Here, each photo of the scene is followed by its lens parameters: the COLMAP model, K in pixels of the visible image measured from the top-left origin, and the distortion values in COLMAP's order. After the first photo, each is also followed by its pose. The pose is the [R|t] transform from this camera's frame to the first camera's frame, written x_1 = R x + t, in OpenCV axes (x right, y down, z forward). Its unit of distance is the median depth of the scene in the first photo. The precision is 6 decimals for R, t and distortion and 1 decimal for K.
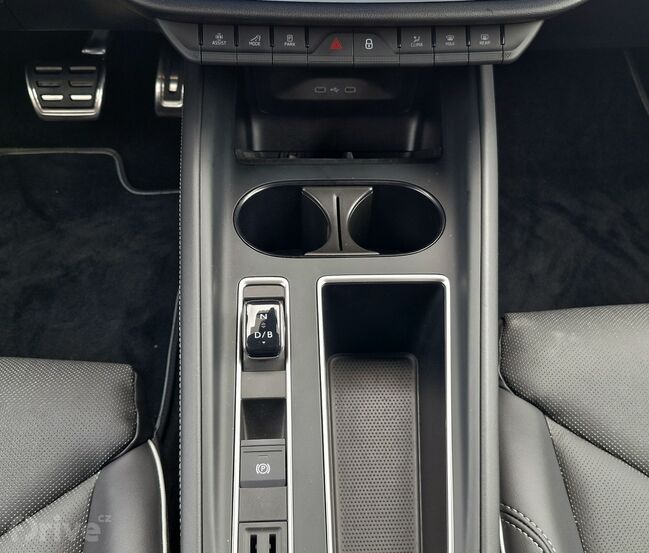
lens RADIAL K [[788.7, 0, 324.5], [0, 788.7, 276.5], [0, 0, 1]] dist [0.076146, 0.013651]
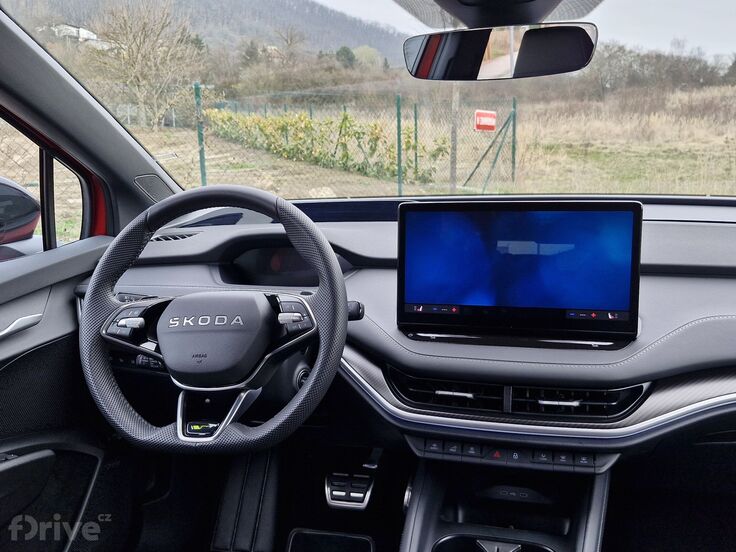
lens RADIAL K [[750.5, 0, 368.0], [0, 750.5, 276.0], [0, 0, 1]] dist [0.059340, 0.003078]
pose [[0.959405, 0.009634, -0.281867, 0.150869], [-0.162176, 0.836503, -0.523413, 0.227048], [0.230740, 0.547877, 0.804108, -0.490537]]
